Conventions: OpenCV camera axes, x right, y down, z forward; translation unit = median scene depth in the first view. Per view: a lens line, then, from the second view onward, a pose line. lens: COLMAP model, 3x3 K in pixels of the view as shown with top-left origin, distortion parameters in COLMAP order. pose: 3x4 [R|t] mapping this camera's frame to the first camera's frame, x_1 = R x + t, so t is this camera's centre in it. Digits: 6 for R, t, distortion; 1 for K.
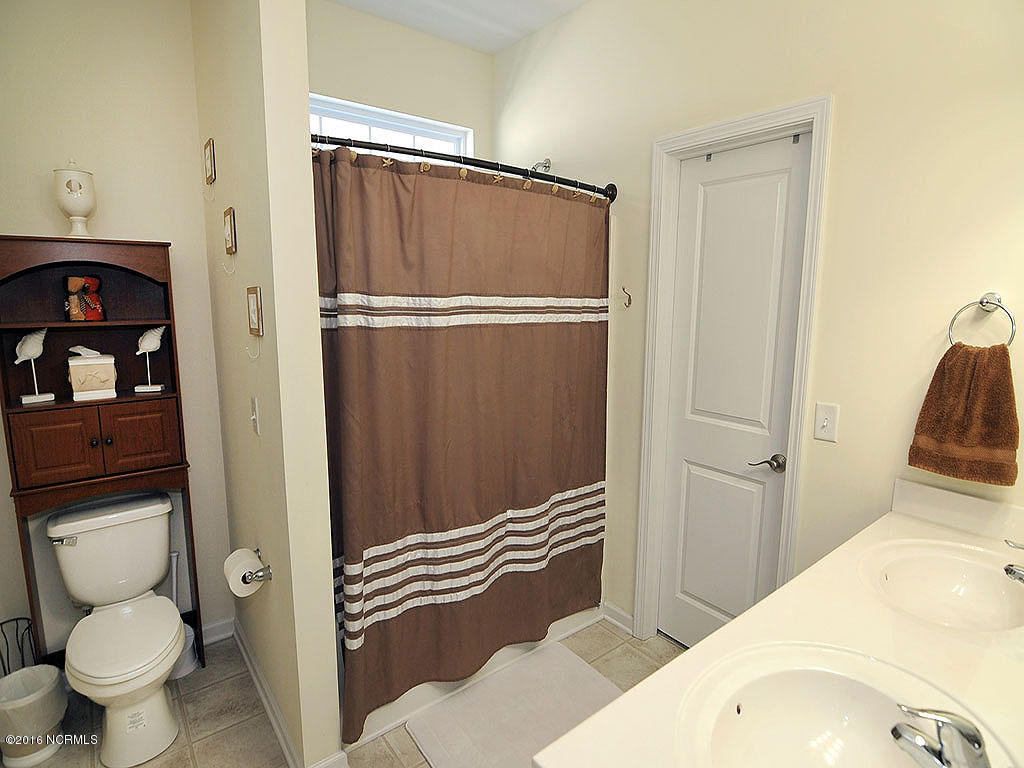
lens RADIAL K [[509.1, 0, 496.8], [0, 509.1, 370.1], [0, 0, 1]] dist [-0.020751, -0.000944]
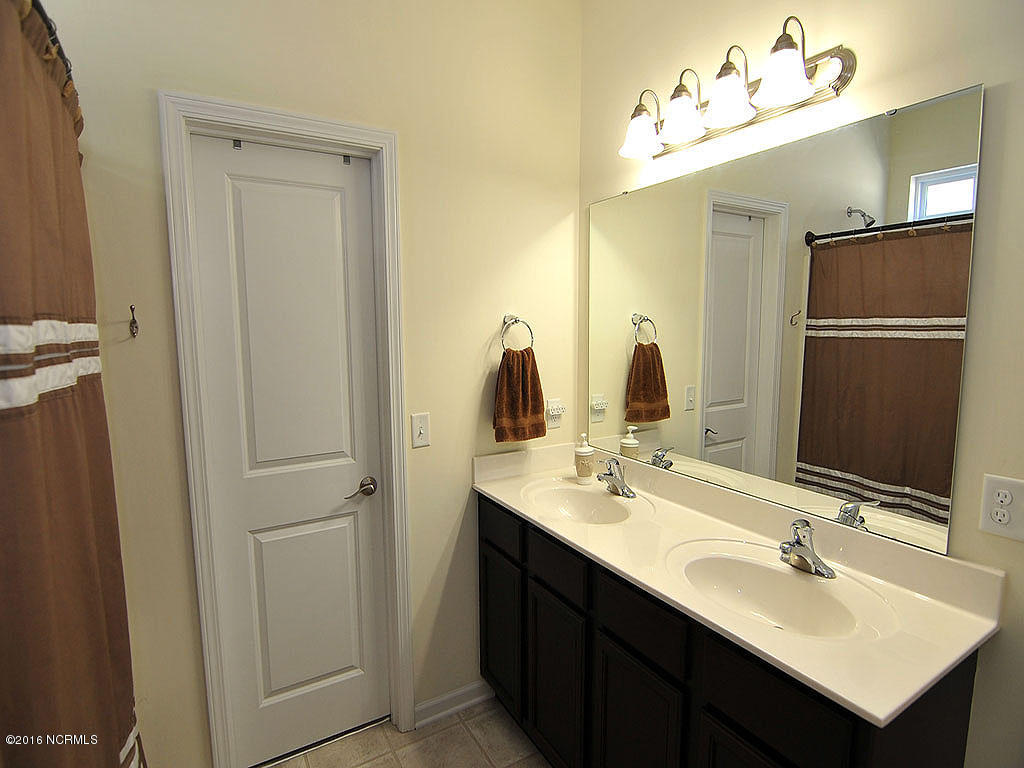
lens RADIAL K [[542.4, 0, 517.4], [0, 542.4, 377.9], [0, 0, 1]] dist [-0.029458, -0.000468]
pose [[0.101889, -0.113520, 0.988297, -0.462360], [0.148731, 0.984040, 0.097698, -0.089440], [-0.983615, 0.137036, 0.117147, 0.599822]]
